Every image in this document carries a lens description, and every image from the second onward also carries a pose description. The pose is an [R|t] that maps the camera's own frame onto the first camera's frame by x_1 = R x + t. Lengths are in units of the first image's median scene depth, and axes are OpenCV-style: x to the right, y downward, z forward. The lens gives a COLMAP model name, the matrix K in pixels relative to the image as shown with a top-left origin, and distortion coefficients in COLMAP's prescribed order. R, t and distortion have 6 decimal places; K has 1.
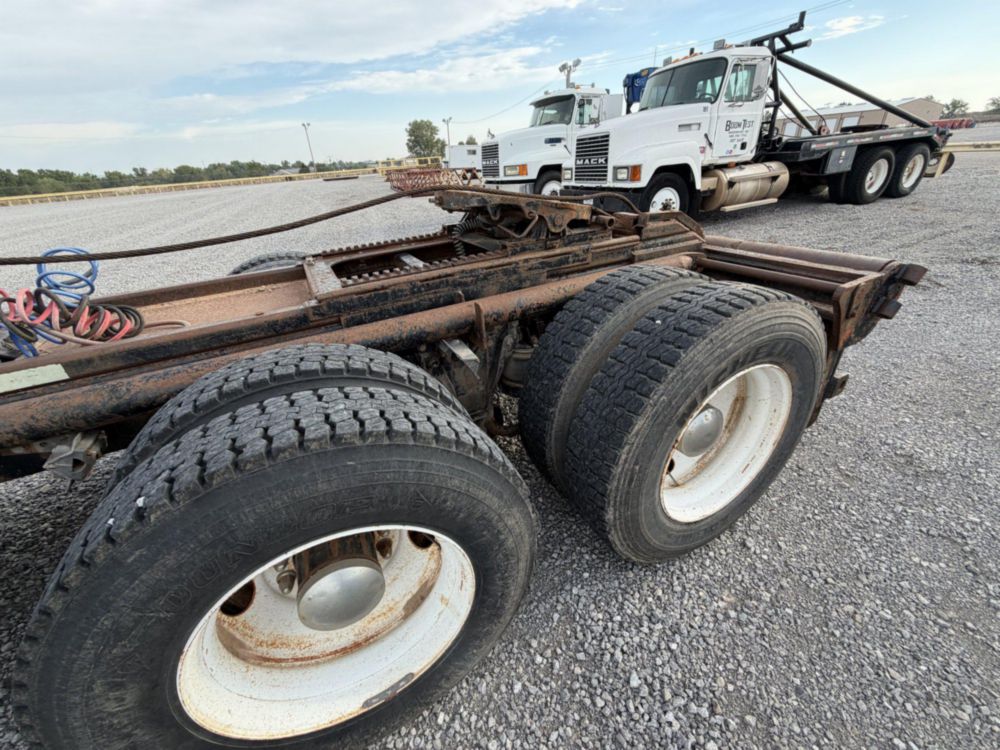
lens RADIAL K [[398.7, 0, 496.1], [0, 398.7, 374.2], [0, 0, 1]] dist [0.000935, -0.000377]
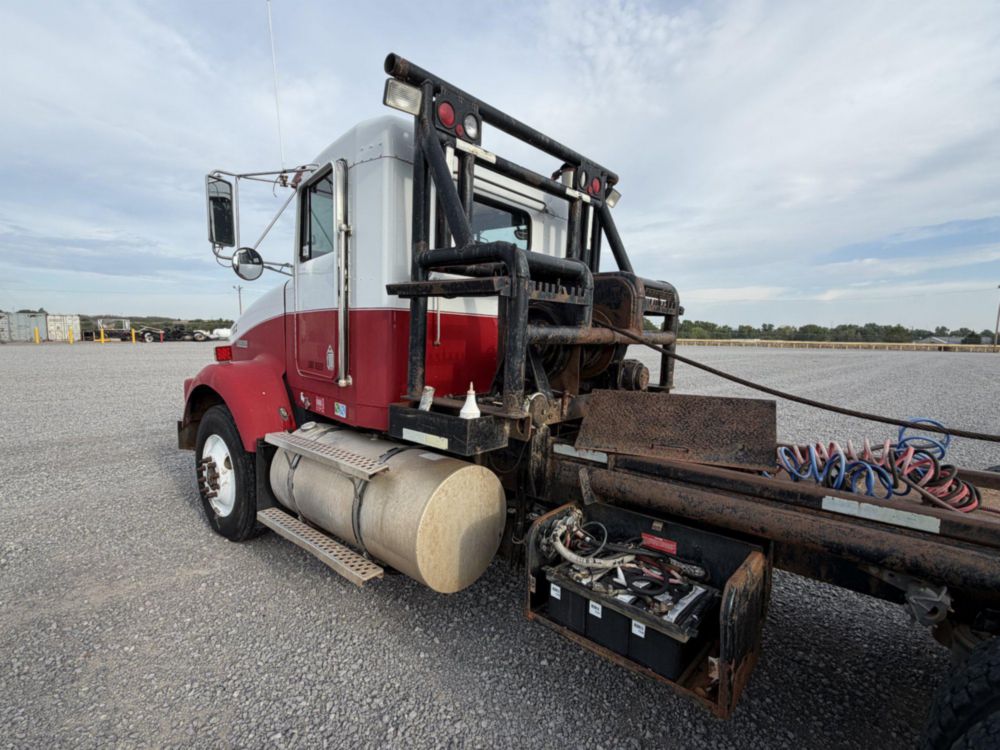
lens RADIAL K [[472.8, 0, 495.9], [0, 472.8, 373.8], [0, 0, 1]] dist [-0.003382, -0.000384]
pose [[0.370483, 0.152967, -0.916157, -0.070479], [-0.480785, 0.875511, -0.048243, 0.048346], [0.794725, 0.458347, 0.397906, -0.121342]]
